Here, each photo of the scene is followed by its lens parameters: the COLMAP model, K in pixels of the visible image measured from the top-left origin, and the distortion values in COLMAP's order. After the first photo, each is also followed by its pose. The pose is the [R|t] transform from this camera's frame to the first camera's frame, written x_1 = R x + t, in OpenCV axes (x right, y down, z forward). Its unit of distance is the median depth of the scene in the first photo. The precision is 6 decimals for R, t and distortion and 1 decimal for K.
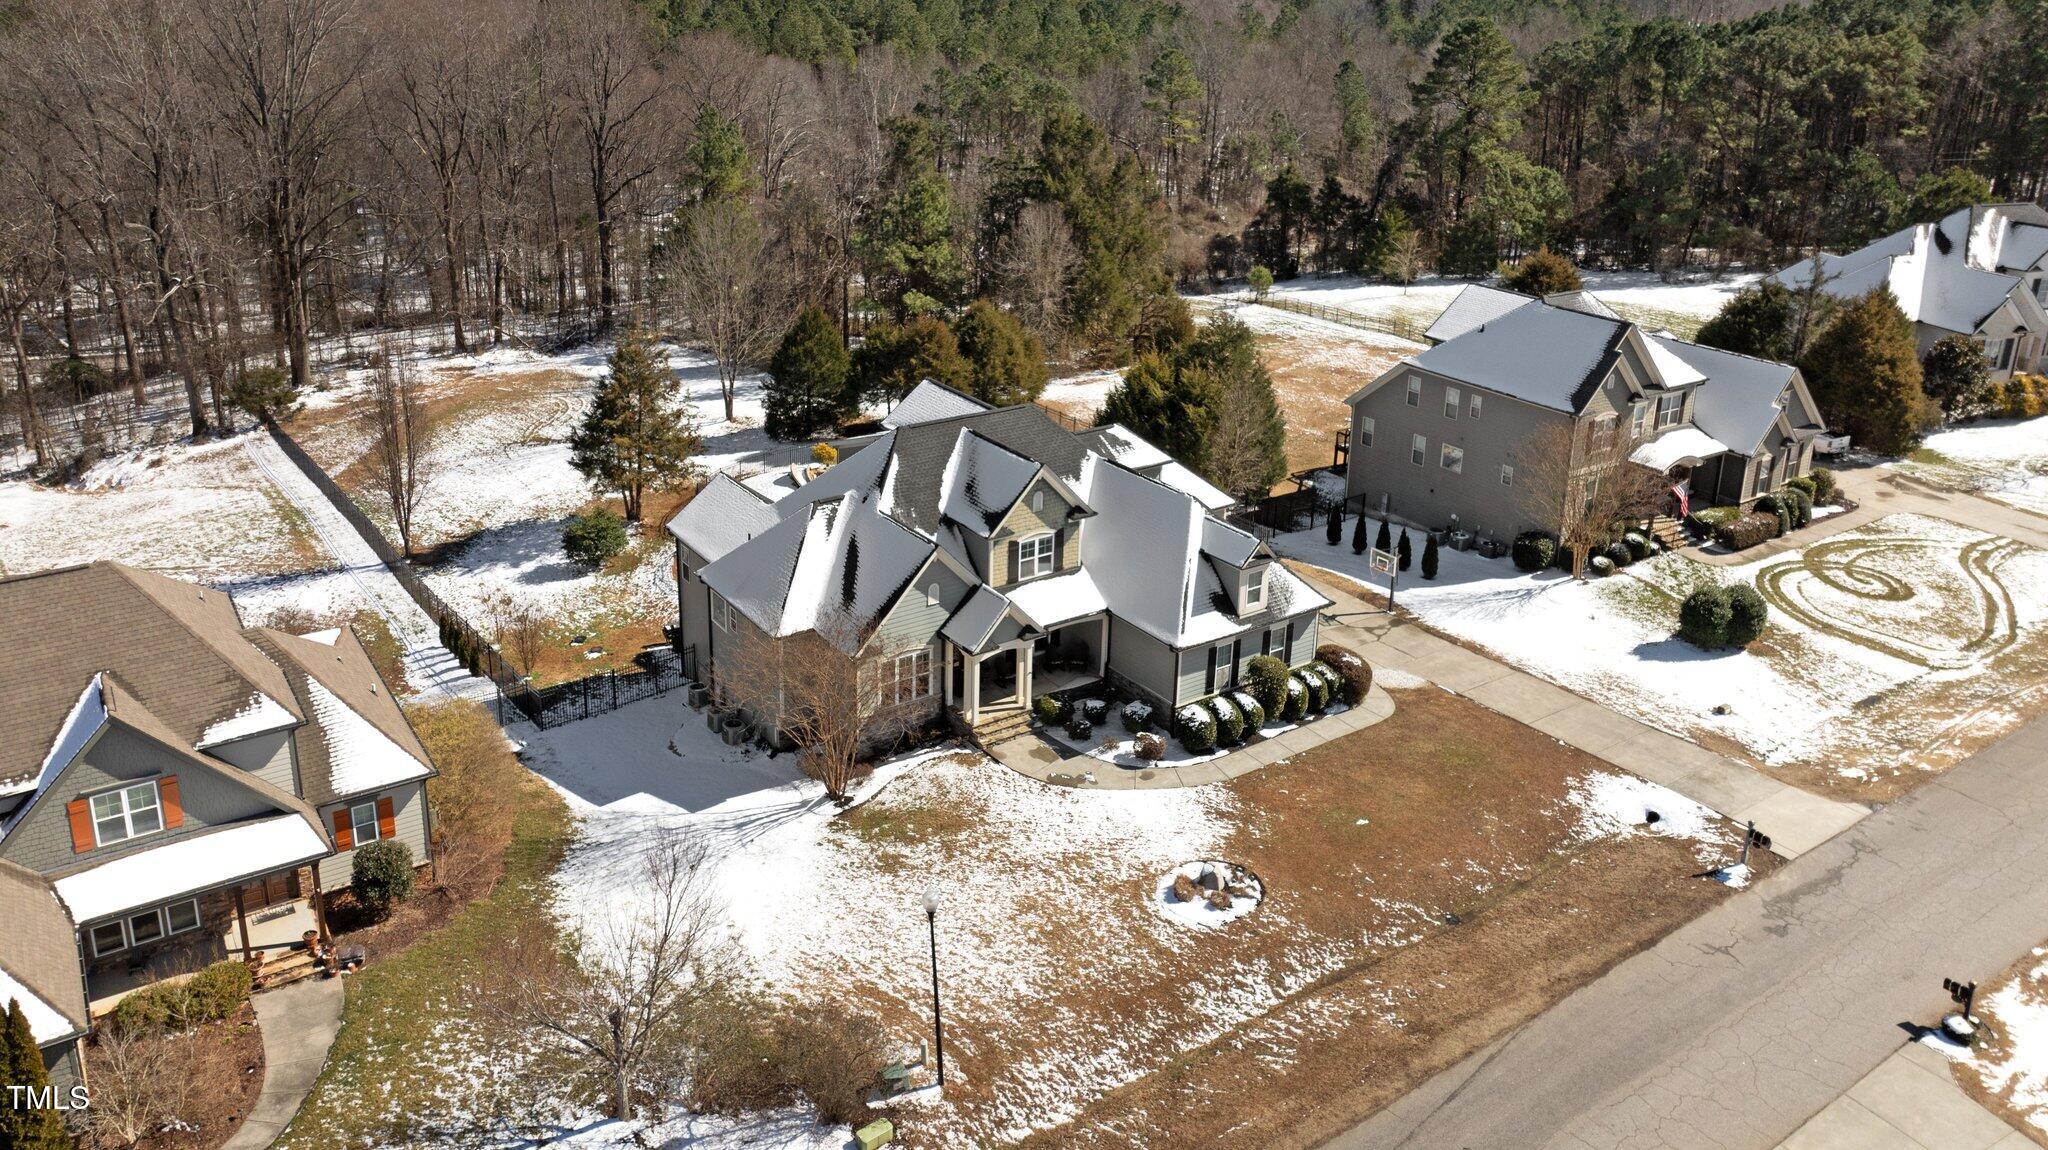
lens RADIAL K [[1469.3, 0, 959.2], [0, 1469.3, 415.3], [0, 0, 1]] dist [-0.011085, -0.003158]
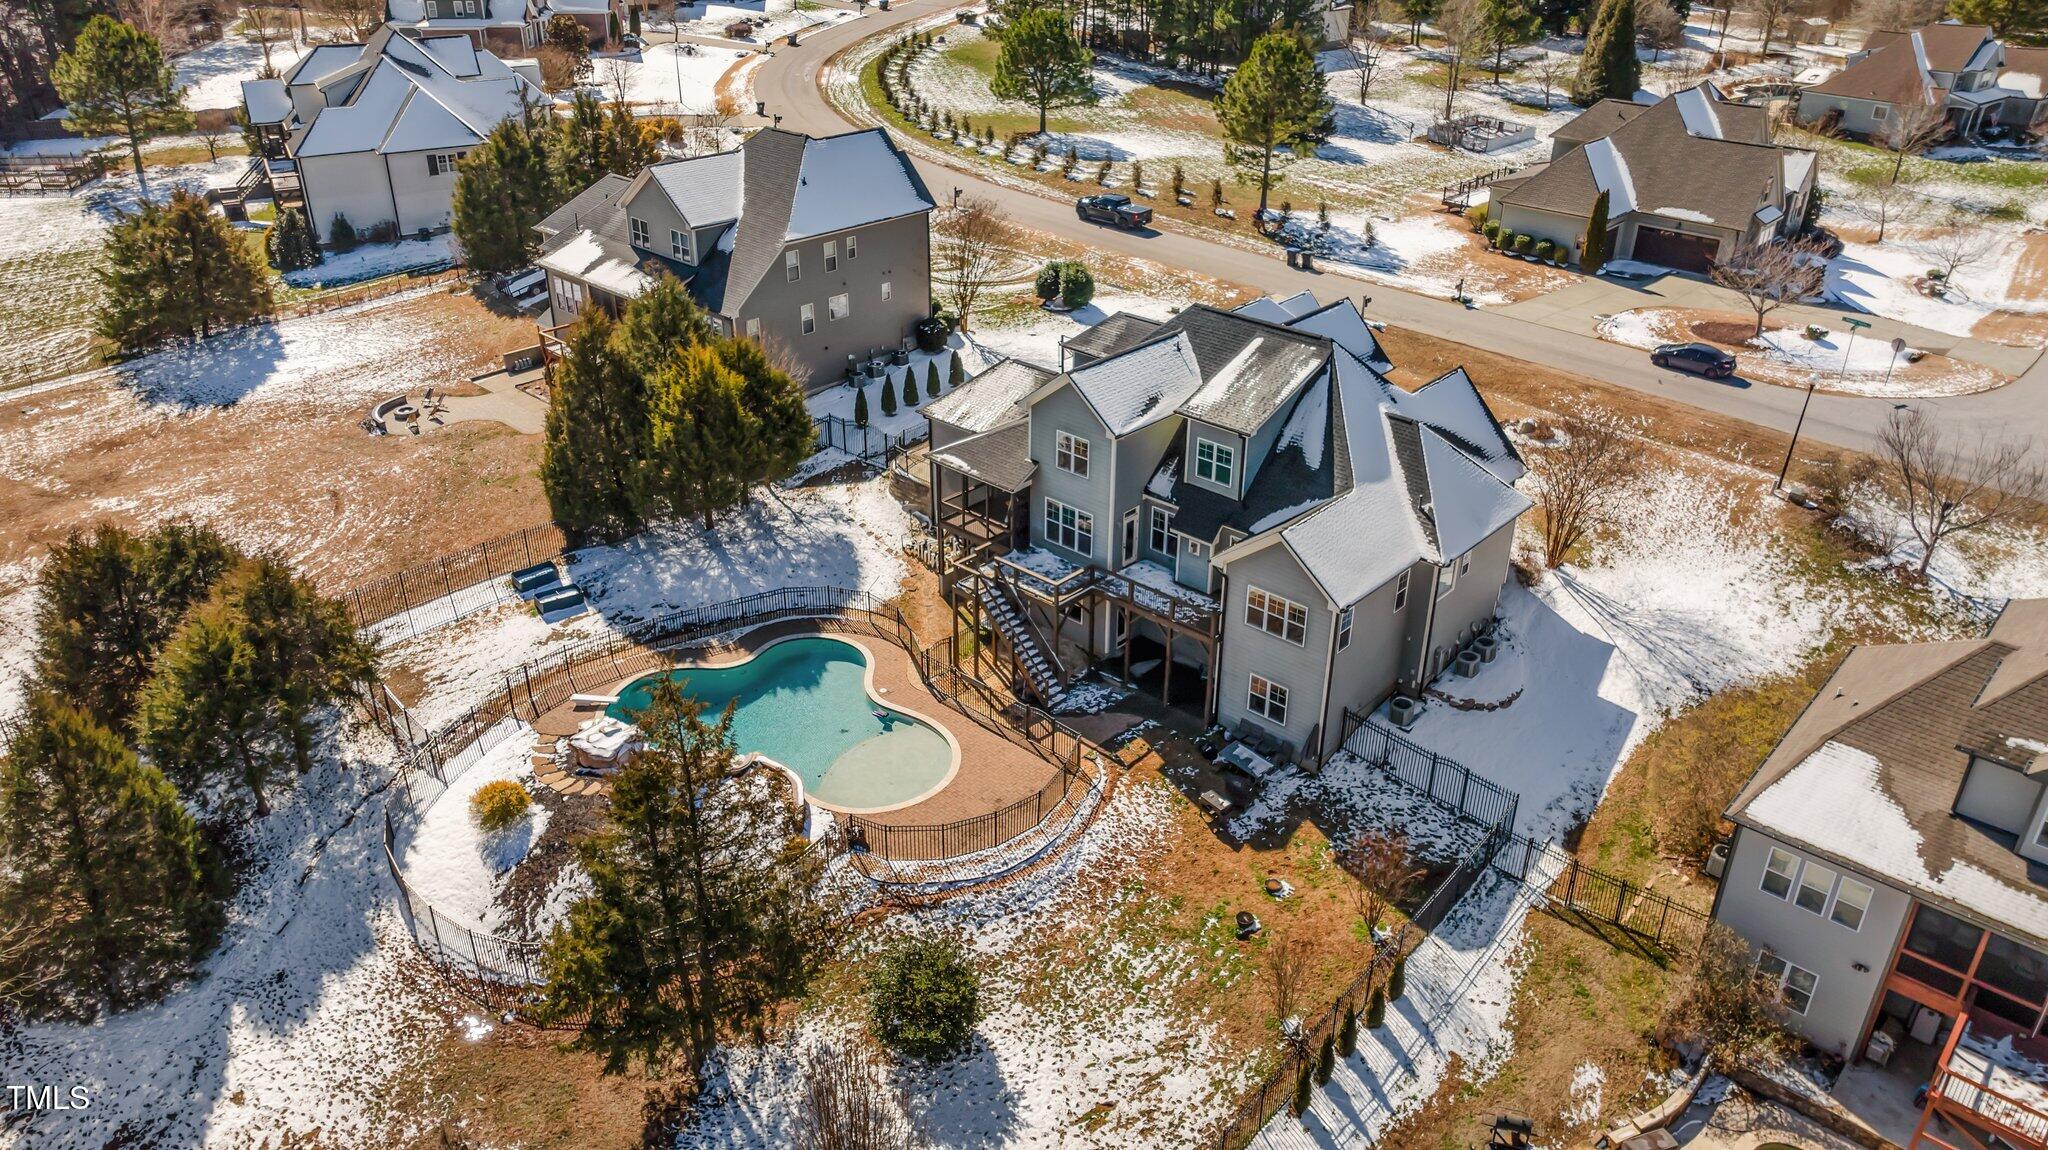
lens RADIAL K [[1469.3, 0, 1034.8], [0, 1469.3, 552.6], [0, 0, 1]] dist [-0.011085, -0.003158]
pose [[-0.247071, -0.457432, 0.854232, -0.940722], [0.275475, 0.812030, 0.514510, -0.456782], [-0.929015, 0.362440, -0.074618, 1.387577]]
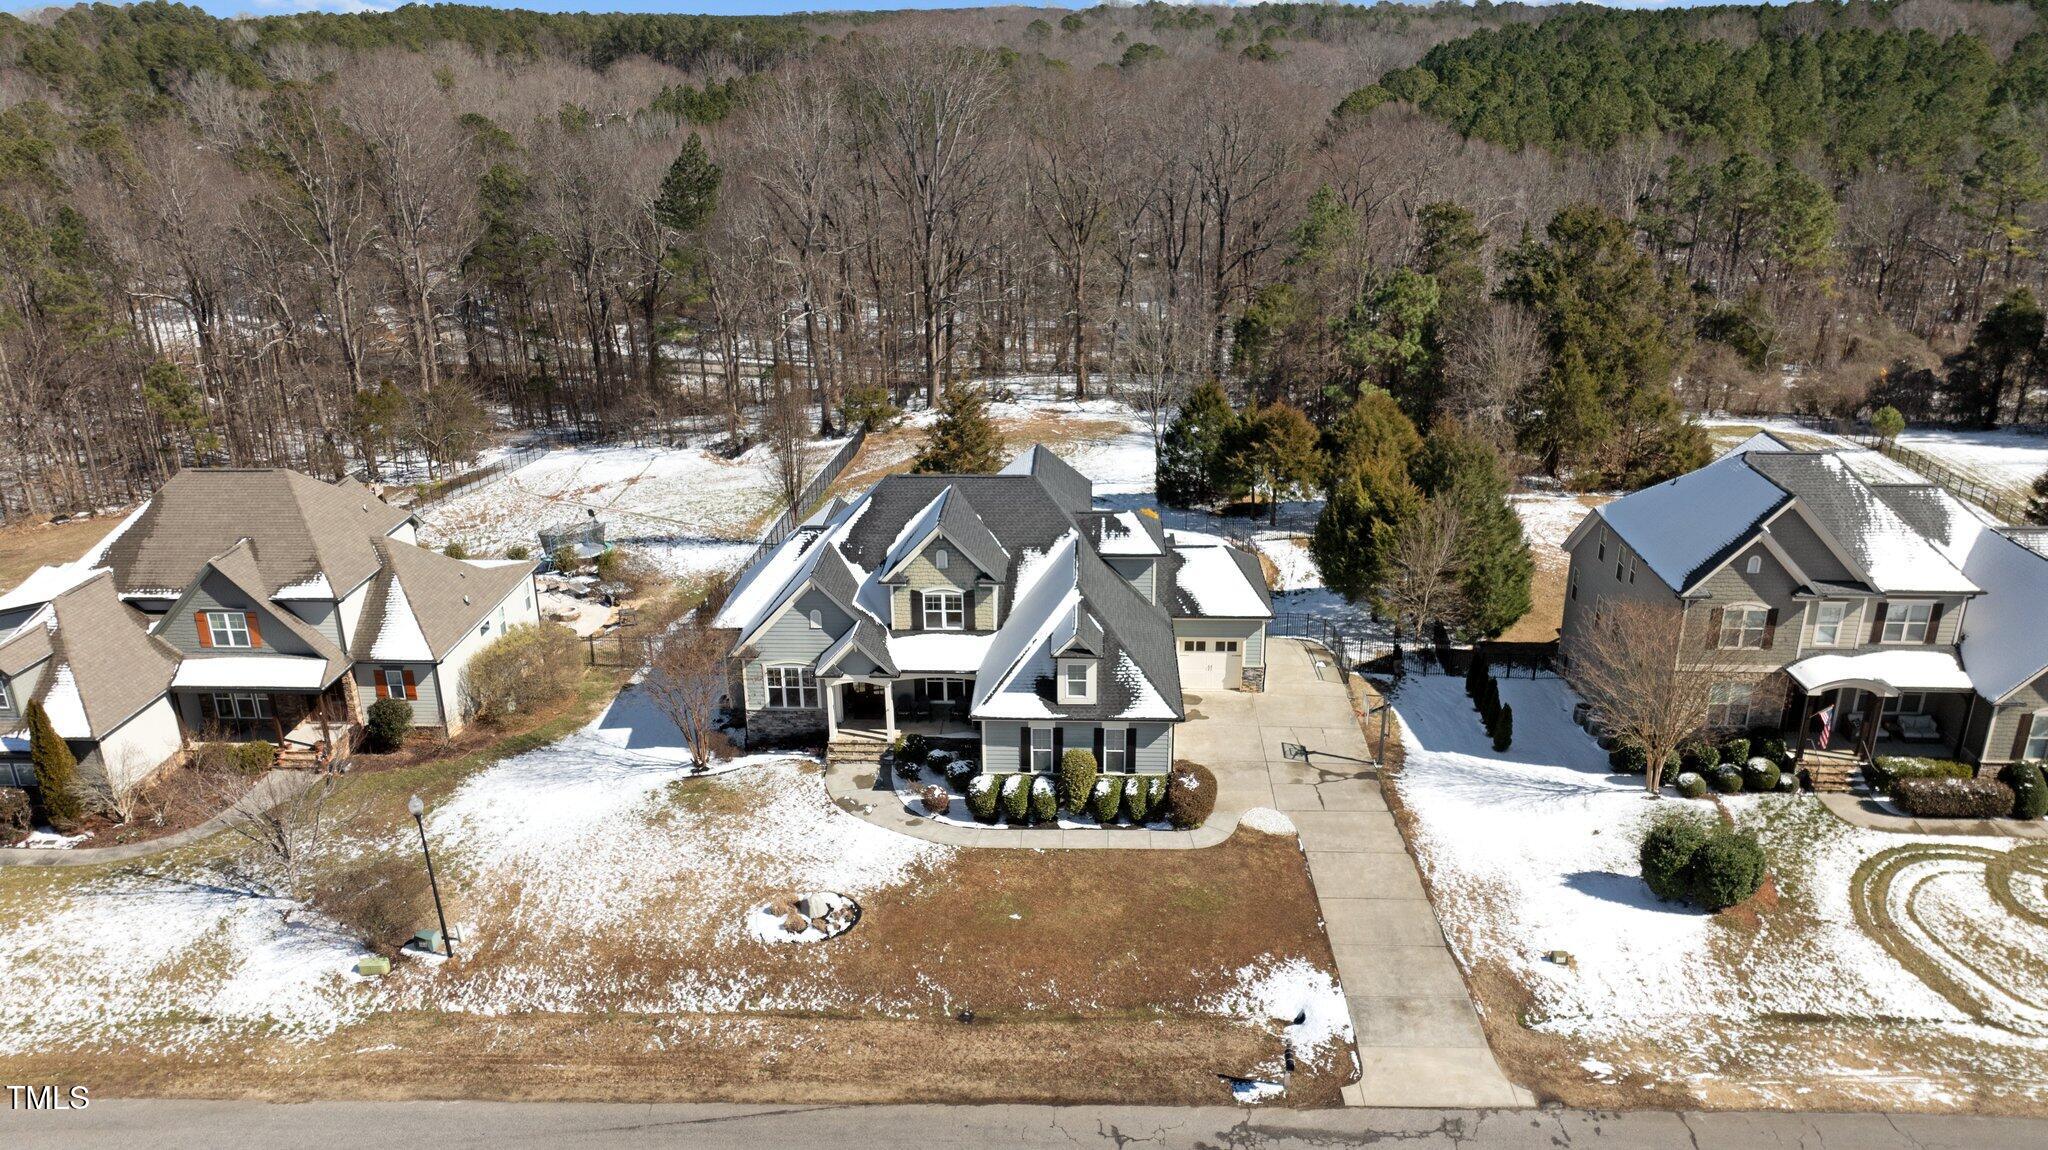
lens RADIAL K [[1424.7, 0, 1033.3], [0, 1424.7, 567.1], [0, 0, 1]] dist [-0.019150, 0.012130]
pose [[0.814926, 0.179368, -0.551110, 0.697047], [-0.149783, 0.983780, 0.098703, -0.049241], [0.559875, 0.002111, 0.828574, 0.181701]]
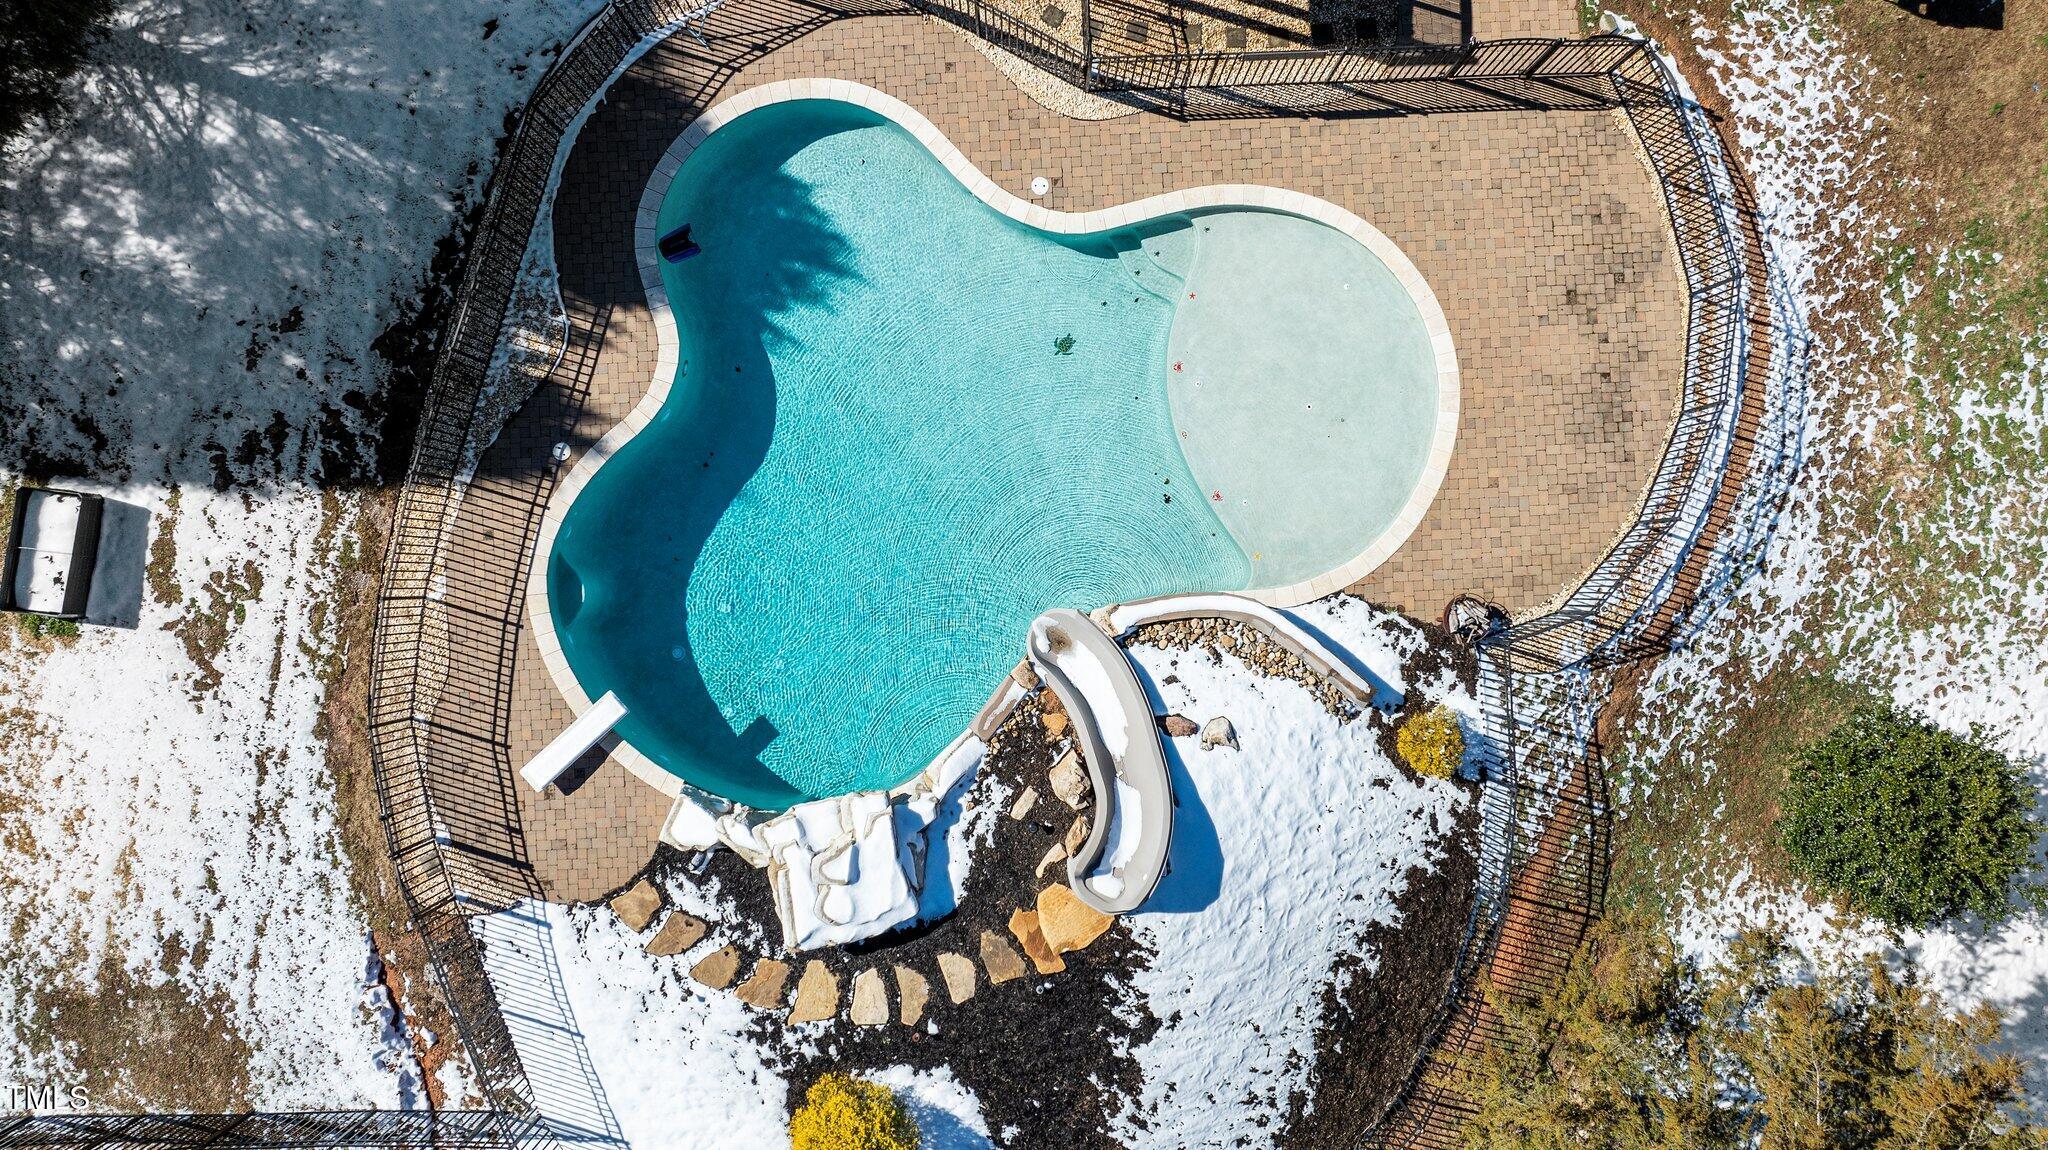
lens RADIAL K [[1439.2, 0, 1026.5], [0, 1439.2, 587.7], [0, 0, 1]] dist [-0.016660, 0.008800]
pose [[-0.857689, -0.513734, -0.021156, -0.106613], [0.127216, -0.251897, 0.959356, -0.282358], [-0.498183, 0.820137, 0.281404, 1.426572]]
